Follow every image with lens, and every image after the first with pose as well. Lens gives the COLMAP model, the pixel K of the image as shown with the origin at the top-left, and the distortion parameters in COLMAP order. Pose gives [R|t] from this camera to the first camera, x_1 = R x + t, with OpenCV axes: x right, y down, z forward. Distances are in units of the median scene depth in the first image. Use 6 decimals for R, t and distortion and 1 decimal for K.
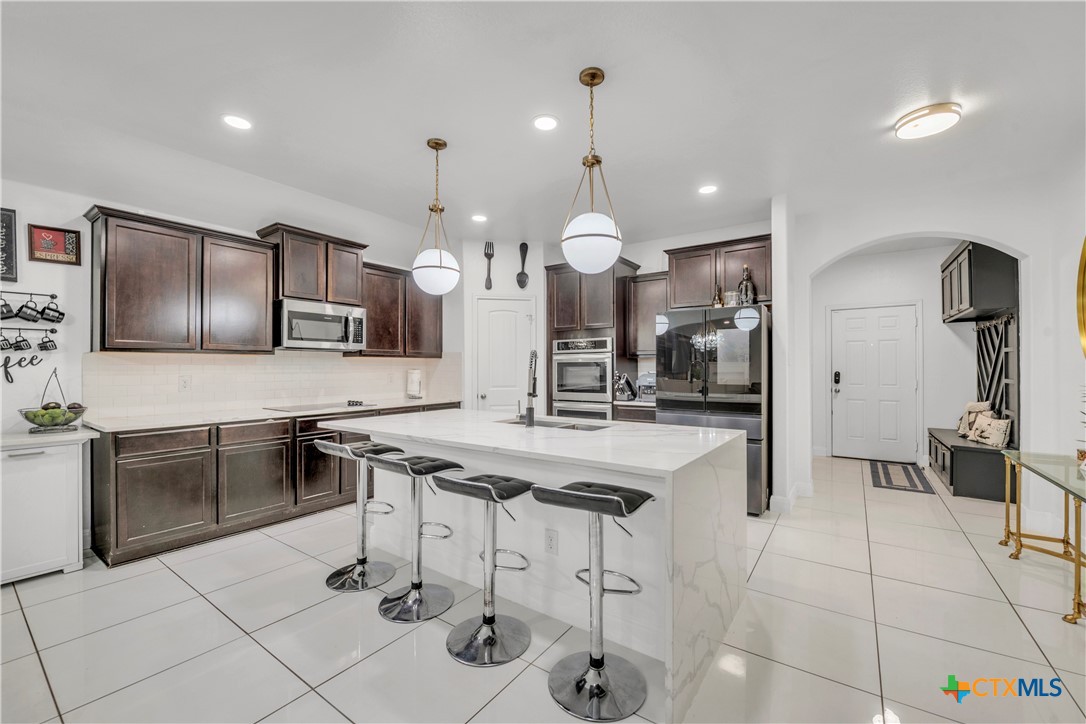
lens RADIAL K [[437.1, 0, 551.1], [0, 437.1, 365.9], [0, 0, 1]] dist [-0.004288, -0.000518]
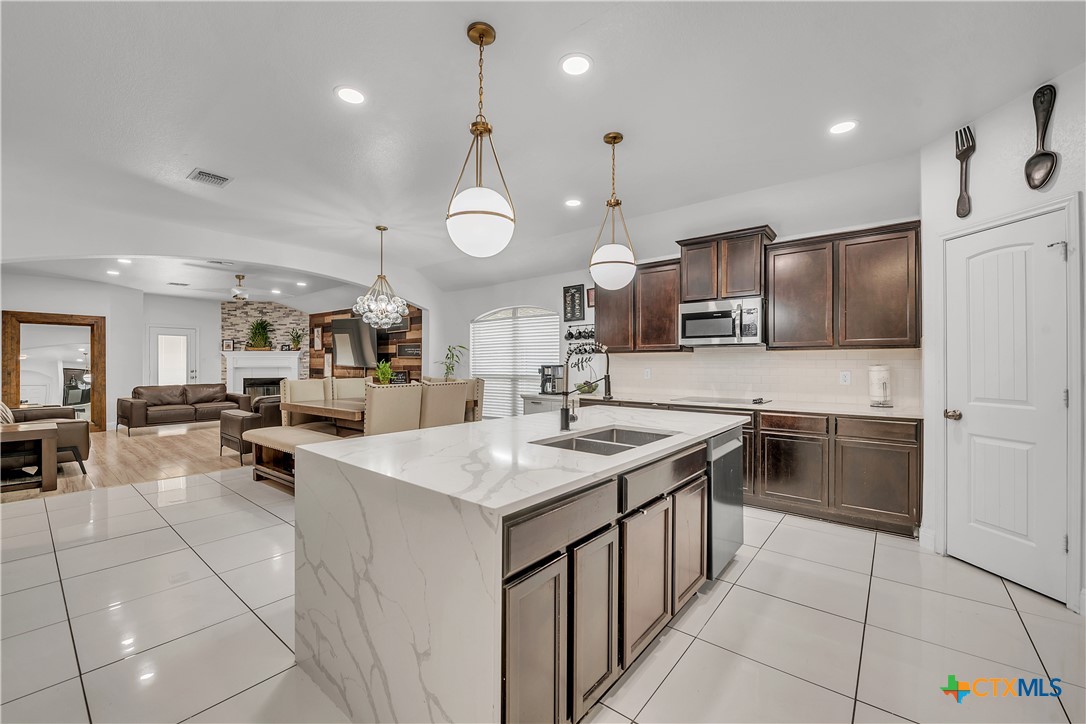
lens RADIAL K [[437.1, 0, 546.1], [0, 437.1, 363.2], [0, 0, 1]] dist [-0.004288, -0.000518]
pose [[-0.076369, 0.000336, -0.997080, 0.464014], [0.002763, 0.999996, 0.000125, 0.003613], [0.997076, -0.002745, -0.076369, 0.571472]]
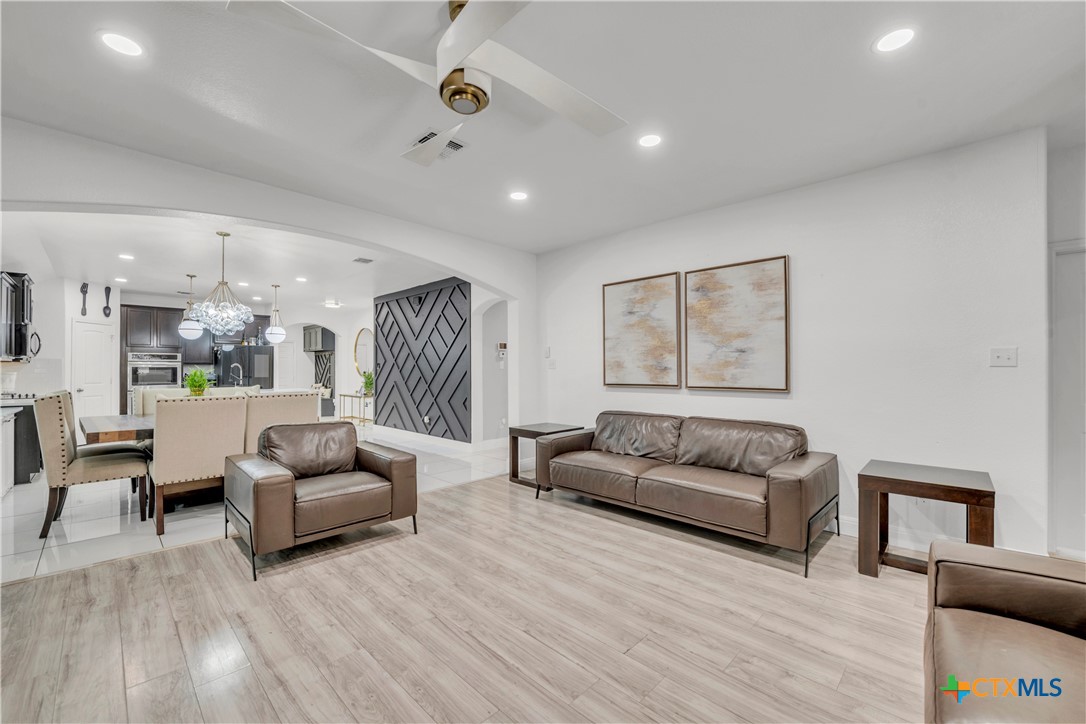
lens RADIAL K [[437.1, 0, 549.5], [0, 437.1, 366.4], [0, 0, 1]] dist [-0.004288, -0.000518]
pose [[0.160031, 0.010214, 0.987059, -1.416100], [-0.003277, 0.999946, -0.009816, 0.001219], [-0.987107, -0.001664, 0.160056, -0.805726]]
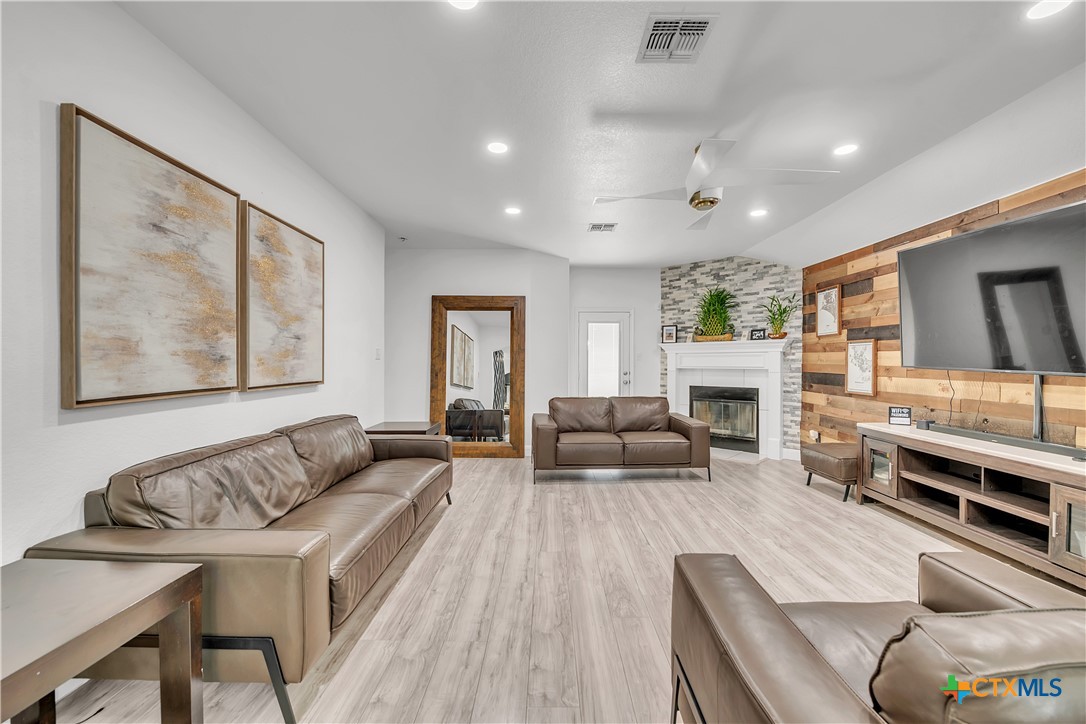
lens RADIAL K [[437.1, 0, 546.4], [0, 437.1, 364.0], [0, 0, 1]] dist [-0.004288, -0.000518]
pose [[-0.821844, 0.001865, -0.569709, -0.475140], [-0.000552, 0.999992, 0.004070, 0.000282], [0.569712, 0.003660, -0.821836, -0.262190]]
